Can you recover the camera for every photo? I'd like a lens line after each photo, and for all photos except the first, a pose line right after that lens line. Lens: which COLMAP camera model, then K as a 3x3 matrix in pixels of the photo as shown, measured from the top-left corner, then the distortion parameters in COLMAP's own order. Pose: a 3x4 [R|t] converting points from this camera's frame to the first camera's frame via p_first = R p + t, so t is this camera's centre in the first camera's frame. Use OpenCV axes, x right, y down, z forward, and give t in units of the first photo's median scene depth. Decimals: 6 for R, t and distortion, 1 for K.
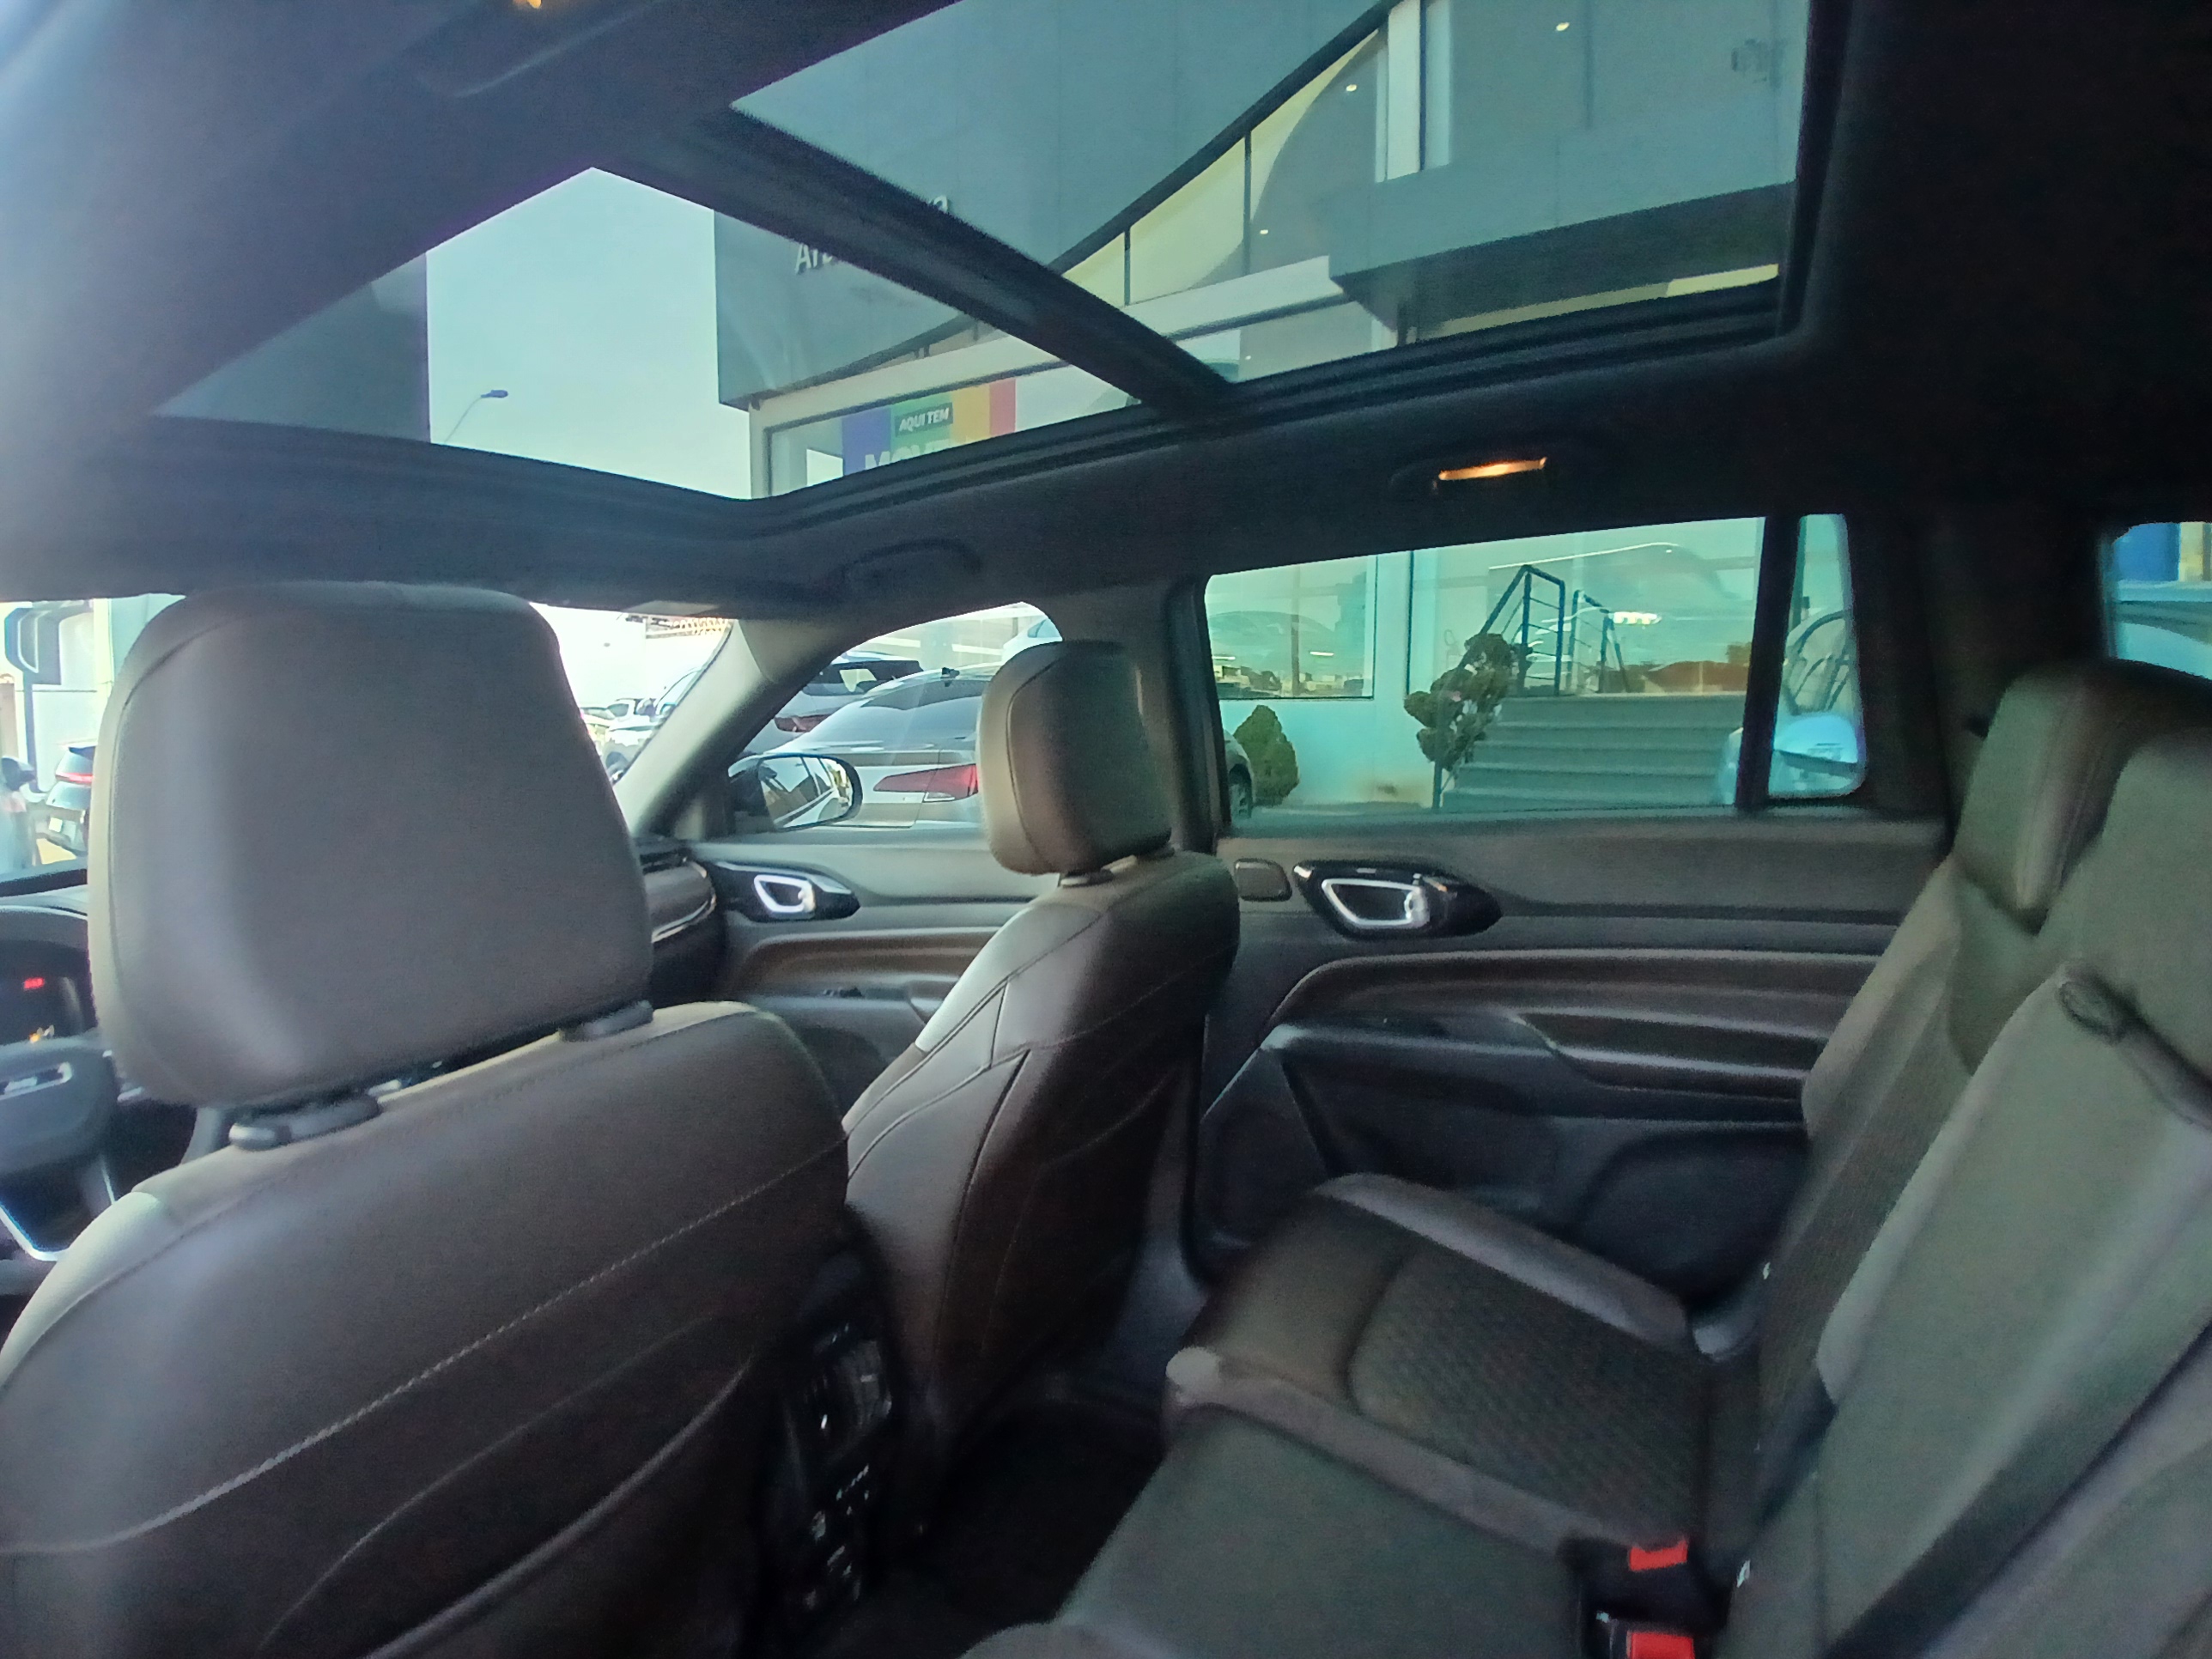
lens RADIAL K [[1096.8, 0, 1106.0], [0, 1096.8, 829.5], [0, 0, 1]] dist [0.003380, -0.038029]
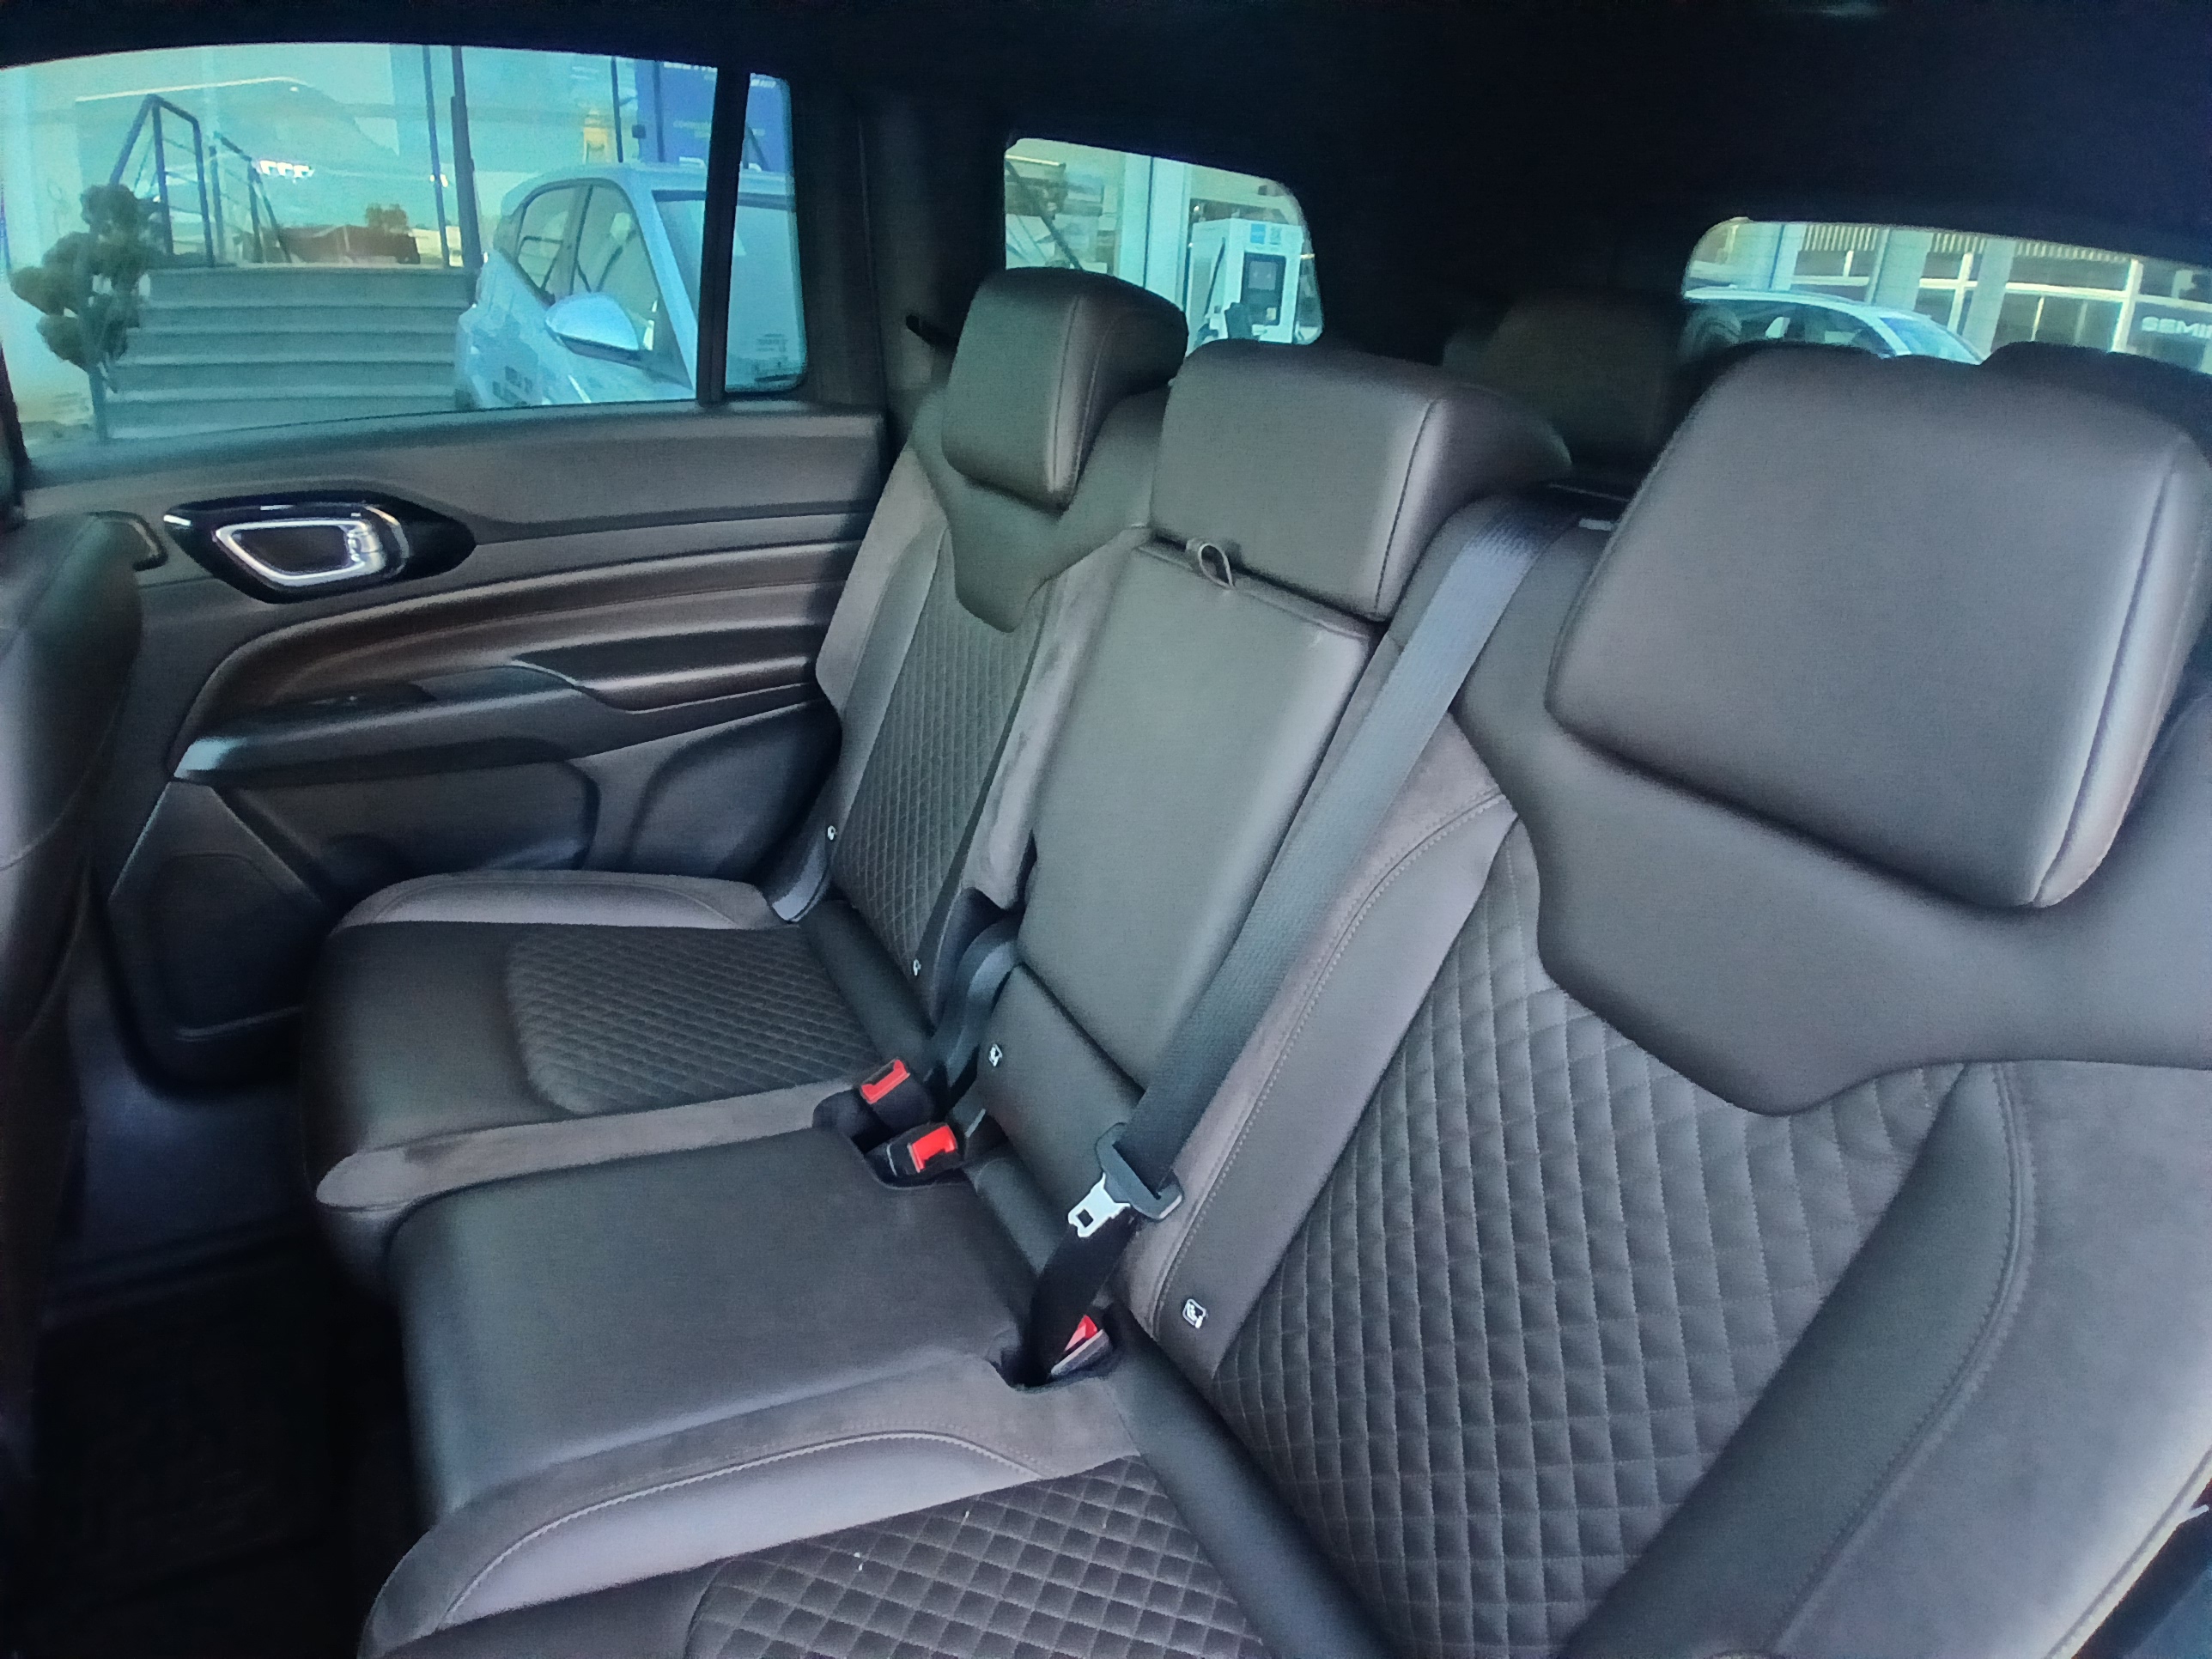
lens RADIAL K [[1096.8, 0, 1106.0], [0, 1096.8, 829.5], [0, 0, 1]] dist [0.003380, -0.038029]
pose [[0.514784, -0.322705, 0.794267, -0.126321], [0.028968, 0.932471, 0.360082, -0.006306], [-0.856831, -0.162356, 0.489369, 0.135334]]
